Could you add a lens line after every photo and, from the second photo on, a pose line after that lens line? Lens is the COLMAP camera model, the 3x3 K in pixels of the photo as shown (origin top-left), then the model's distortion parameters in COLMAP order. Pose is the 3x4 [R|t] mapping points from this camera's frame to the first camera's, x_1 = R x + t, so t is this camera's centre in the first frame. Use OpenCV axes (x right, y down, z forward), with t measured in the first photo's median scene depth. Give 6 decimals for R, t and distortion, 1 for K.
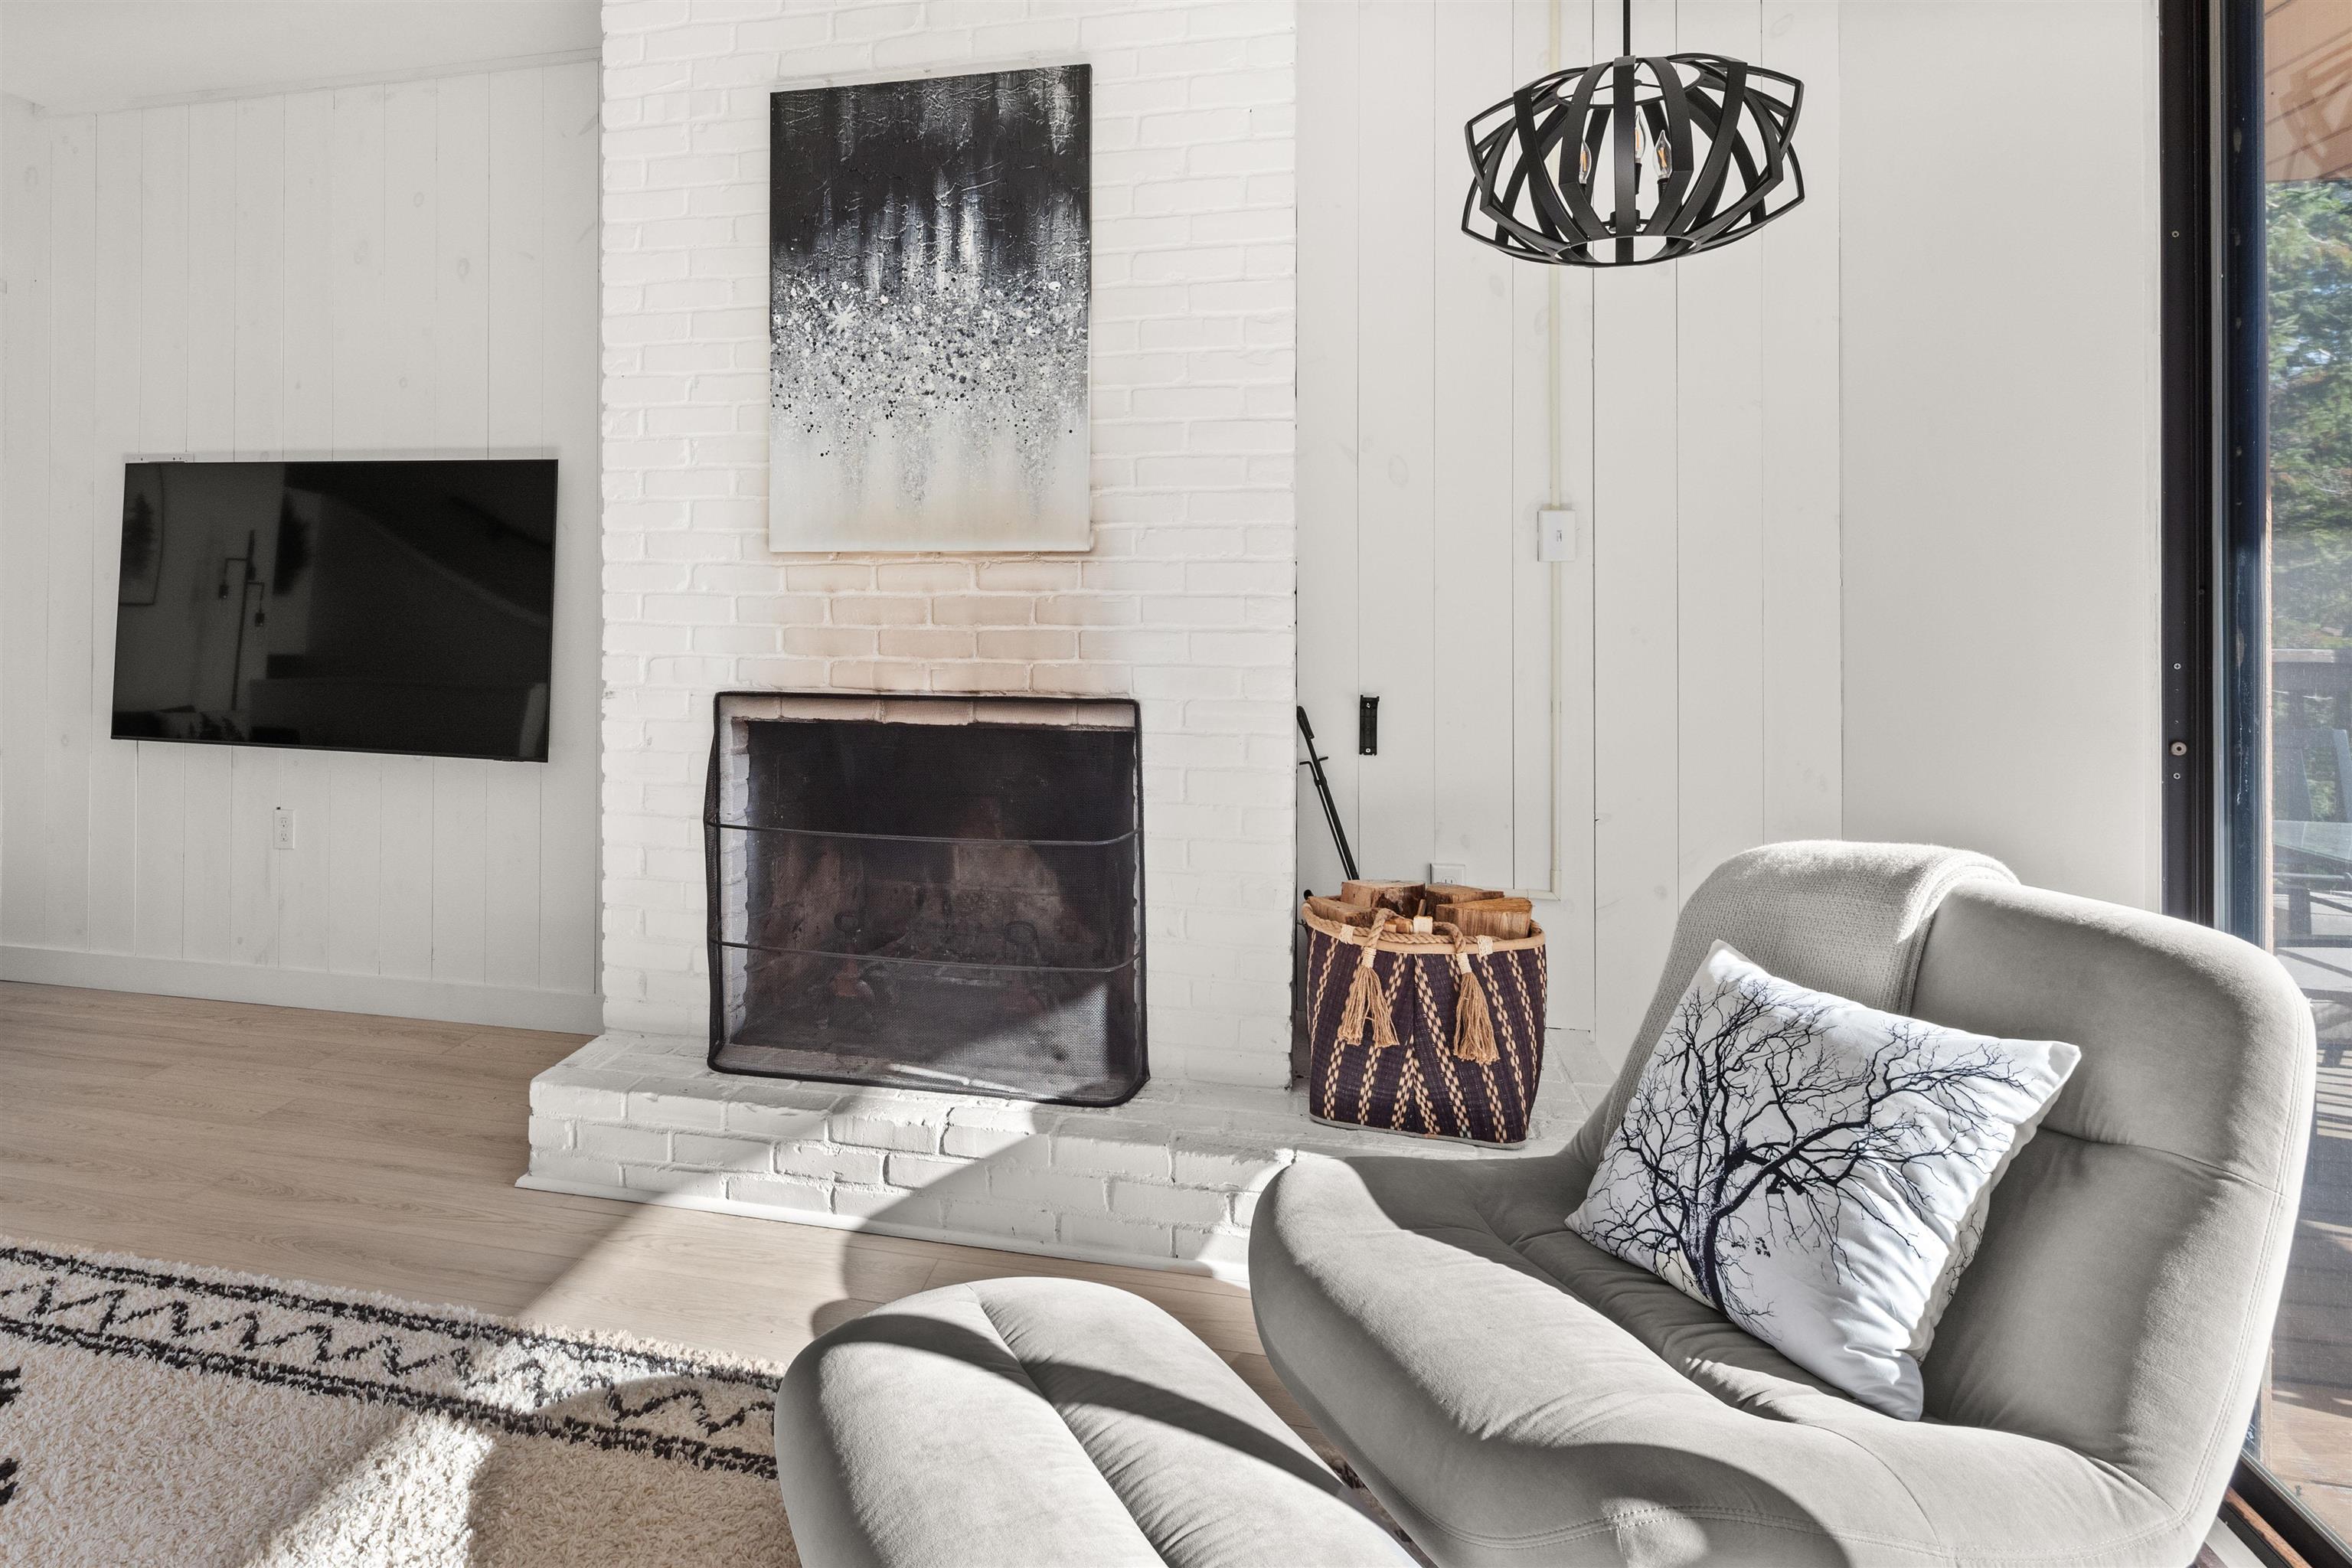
lens RADIAL K [[1462.2, 0, 1173.7], [0, 1462.2, 598.7], [0, 0, 1]] dist [0.003879, -0.004257]
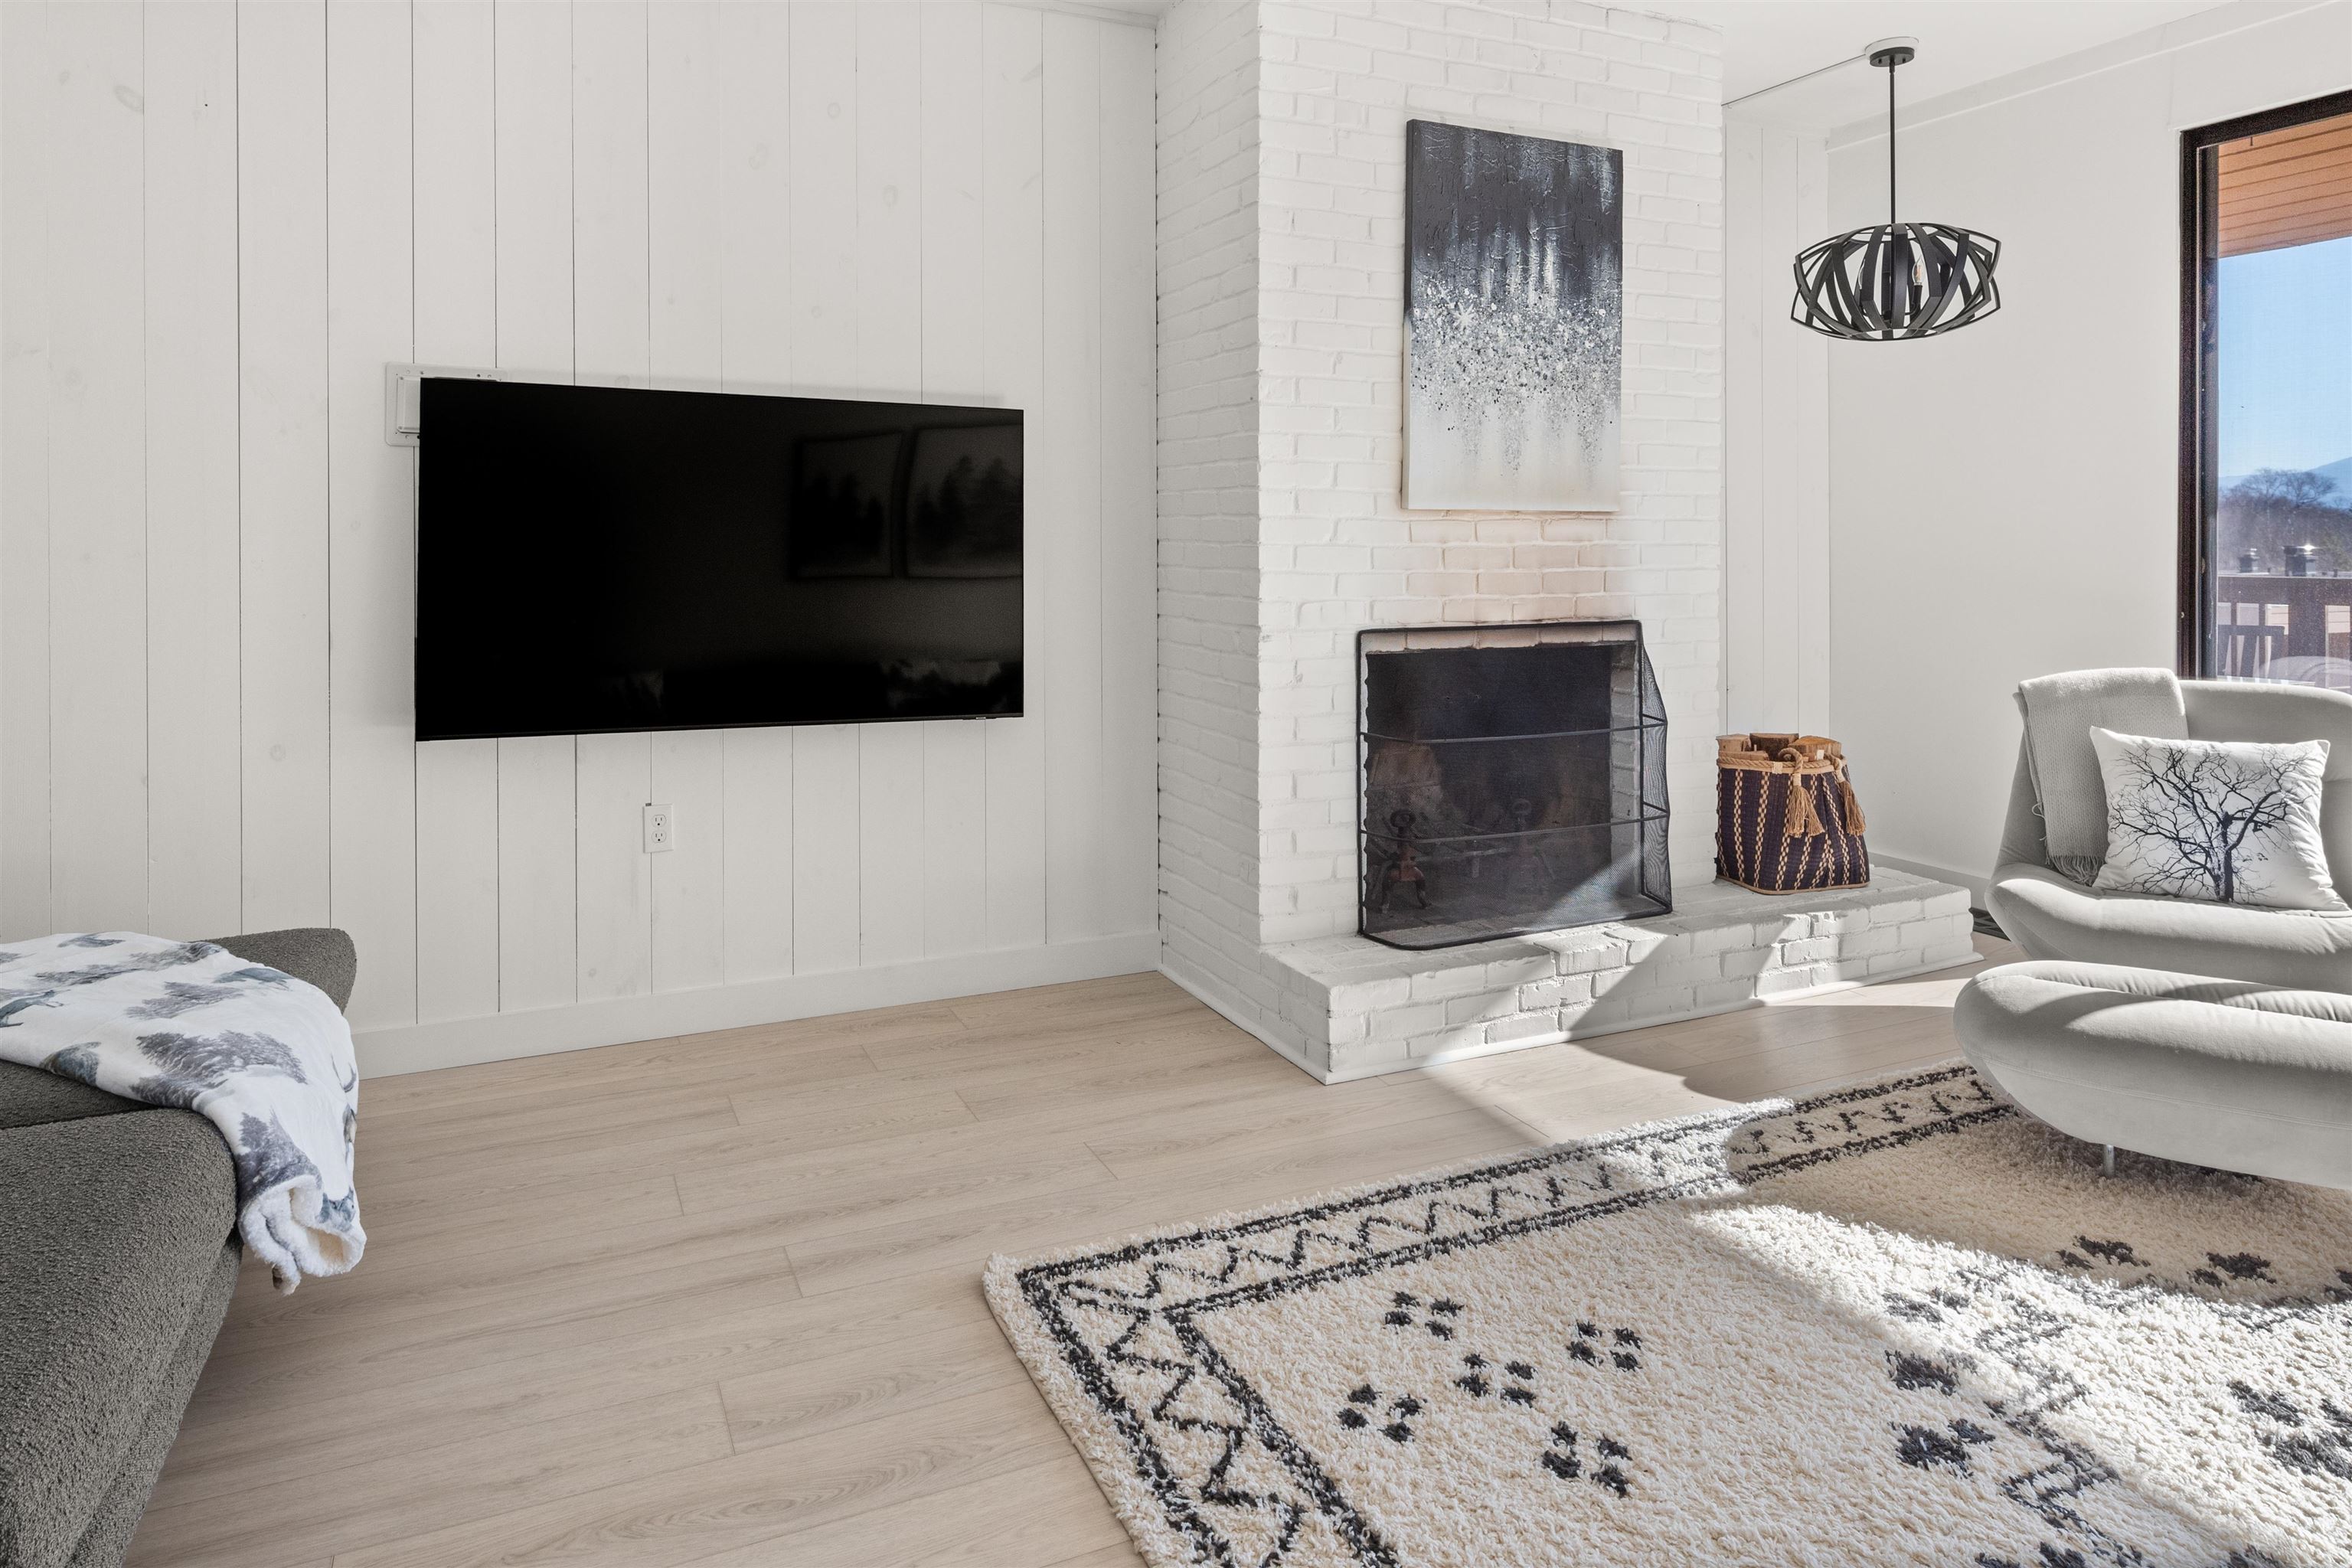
lens RADIAL K [[1401.6, 0, 1167.3], [0, 1401.6, 560.1], [0, 0, 1]] dist [0.002907, -0.001724]
pose [[0.773672, -0.012657, 0.633460, -1.184119], [0.005374, 0.999896, 0.013414, -0.007292], [-0.633564, -0.006974, 0.773659, 0.257912]]
